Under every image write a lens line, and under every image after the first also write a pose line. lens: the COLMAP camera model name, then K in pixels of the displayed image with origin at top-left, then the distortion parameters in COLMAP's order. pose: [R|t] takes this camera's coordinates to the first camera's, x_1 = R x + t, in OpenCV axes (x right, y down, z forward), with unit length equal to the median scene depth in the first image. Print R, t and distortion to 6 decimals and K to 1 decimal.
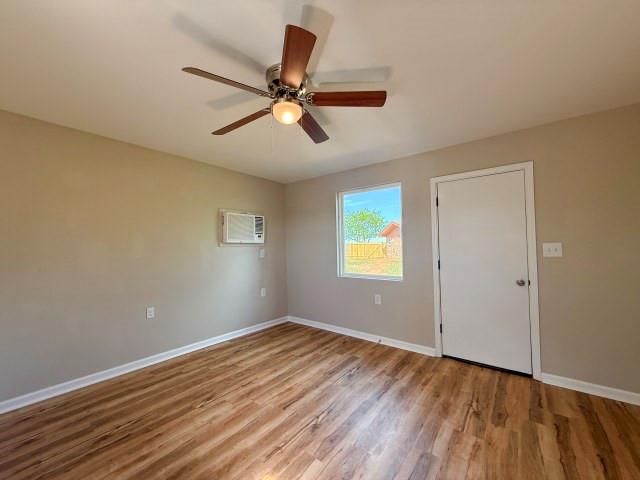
lens RADIAL K [[255.9, 0, 317.0], [0, 255.9, 239.5], [0, 0, 1]] dist [-0.000455, 0.000168]
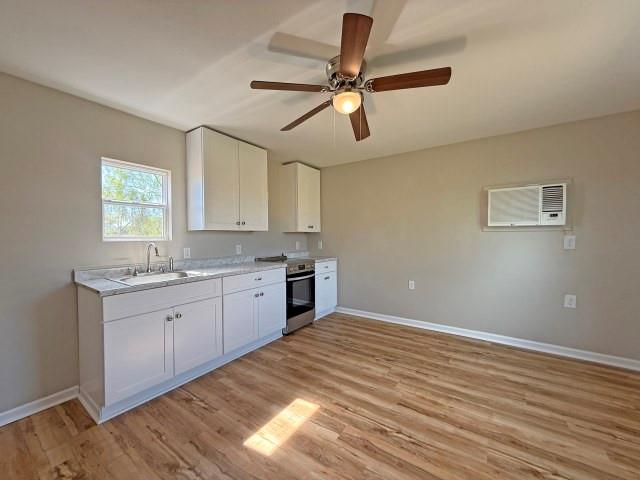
lens RADIAL K [[255.9, 0, 319.7], [0, 255.9, 240.2], [0, 0, 1]] dist [-0.000455, 0.000168]
pose [[0.069896, 0.029749, -0.997111, 0.604682], [0.034481, 0.998886, 0.032219, 0.014941], [0.996958, -0.036633, 0.068792, 0.522415]]
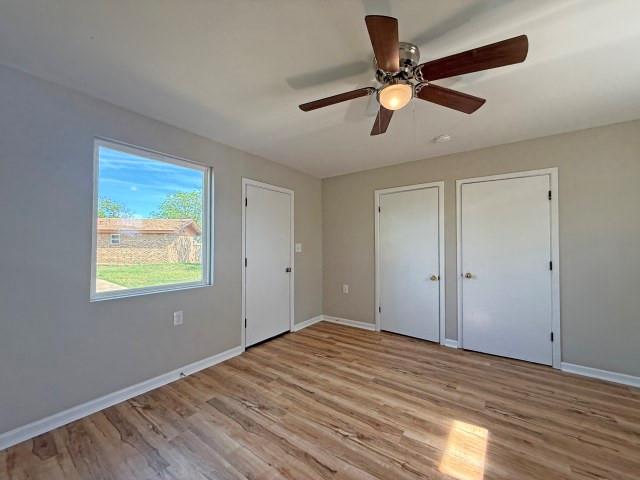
lens RADIAL K [[255.9, 0, 319.2], [0, 255.9, 239.6], [0, 0, 1]] dist [-0.000455, 0.000168]
pose [[-0.042062, 0.034424, 0.998522, -0.666678], [-0.027347, 0.998992, -0.035593, 0.039474], [-0.998741, -0.028804, -0.041078, 0.853452]]
